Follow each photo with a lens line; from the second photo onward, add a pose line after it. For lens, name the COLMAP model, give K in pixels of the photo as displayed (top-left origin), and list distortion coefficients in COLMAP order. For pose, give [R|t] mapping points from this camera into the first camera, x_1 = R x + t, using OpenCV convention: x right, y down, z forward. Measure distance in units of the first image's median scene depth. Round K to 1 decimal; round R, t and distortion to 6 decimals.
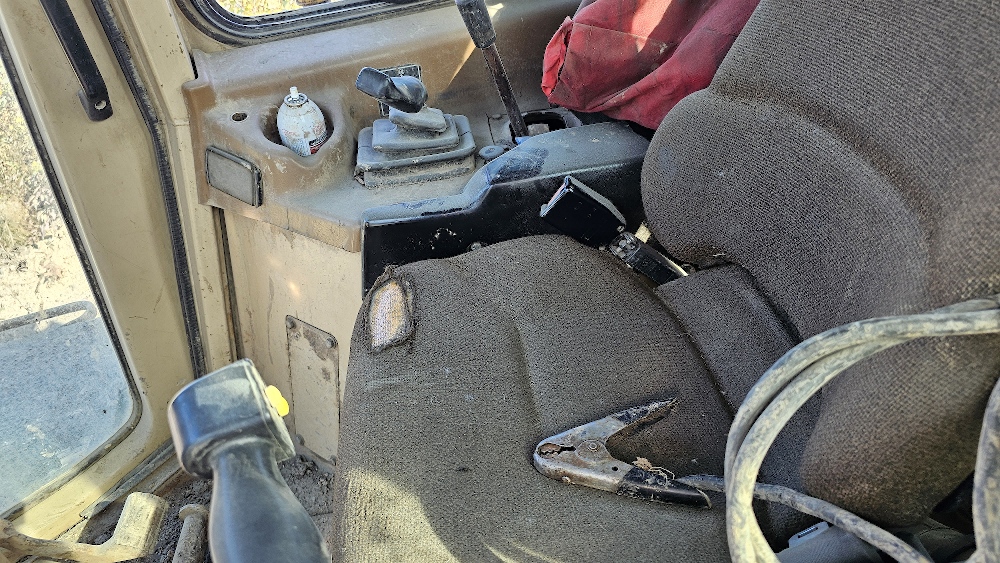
lens RADIAL K [[681.5, 0, 487.1], [0, 681.5, 281.4], [0, 0, 1]] dist [0.065334, -0.067510]
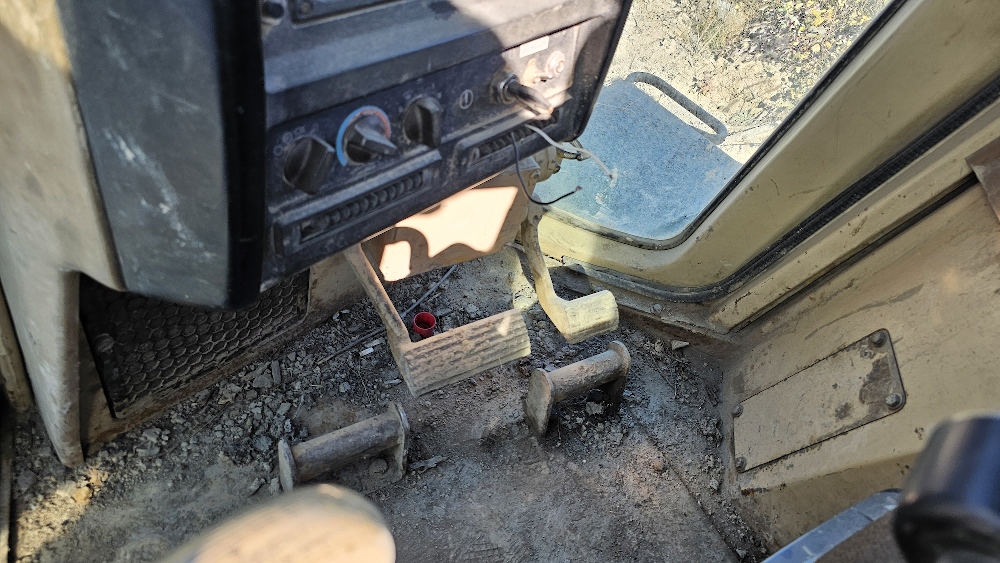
lens RADIAL K [[639.3, 0, 487.1], [0, 639.3, 277.0], [0, 0, 1]] dist [0.049368, -0.048994]
pose [[0.374578, 0.819546, -0.433631, -0.194102], [-0.761854, 0.538605, 0.359838, 0.097899], [0.528460, 0.195576, 0.826124, 0.155316]]
